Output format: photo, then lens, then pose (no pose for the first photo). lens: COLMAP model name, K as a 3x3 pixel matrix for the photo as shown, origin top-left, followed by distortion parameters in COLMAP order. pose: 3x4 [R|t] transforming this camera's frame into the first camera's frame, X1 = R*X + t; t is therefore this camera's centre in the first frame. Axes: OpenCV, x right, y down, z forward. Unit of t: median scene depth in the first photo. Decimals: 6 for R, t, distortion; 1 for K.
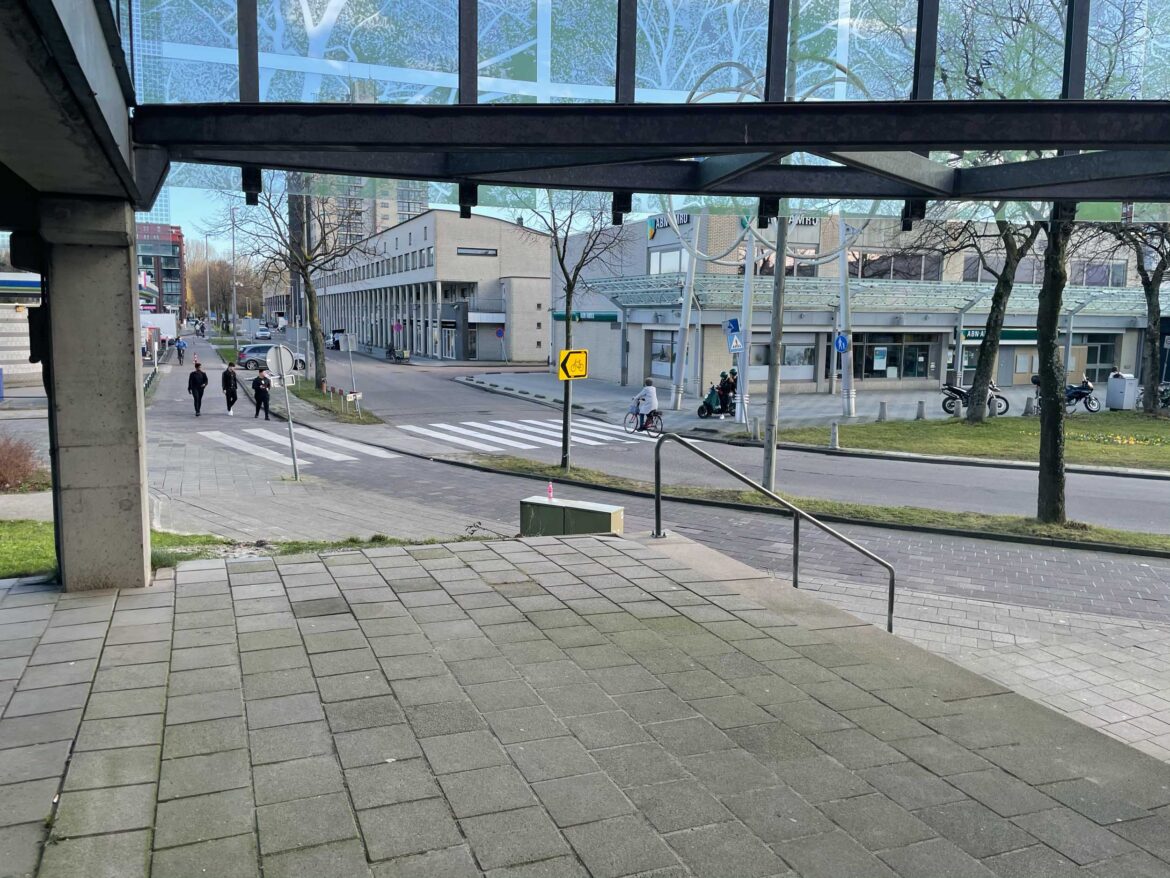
lens RADIAL K [[887.2, 0, 585.0], [0, 887.2, 439.0], [0, 0, 1]] dist [0.096117, -0.121850]
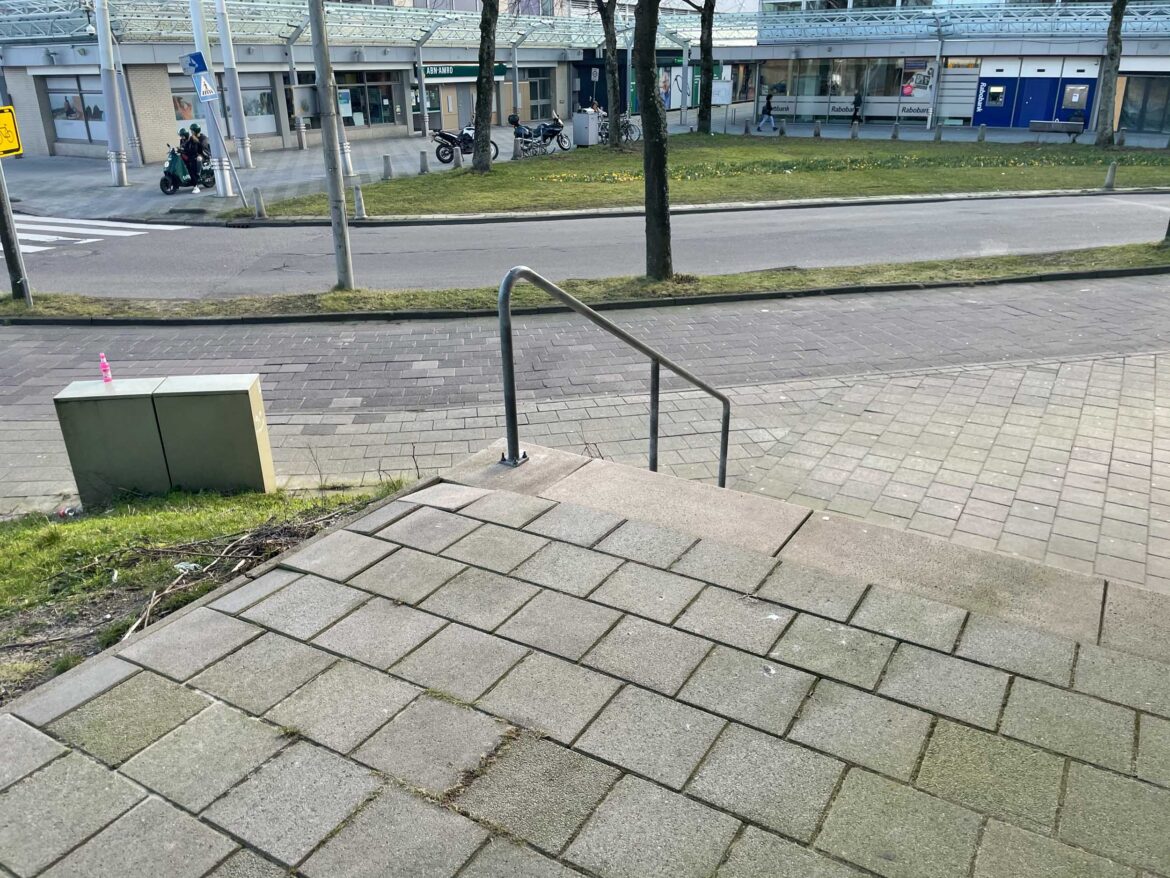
lens RADIAL K [[887.2, 0, 585.0], [0, 887.2, 439.0], [0, 0, 1]] dist [0.096117, -0.121850]
pose [[0.812446, -0.247822, 0.527746, -0.039206], [0.100689, 0.951206, 0.291665, -0.013397], [-0.574276, -0.183824, 0.797757, 0.130713]]
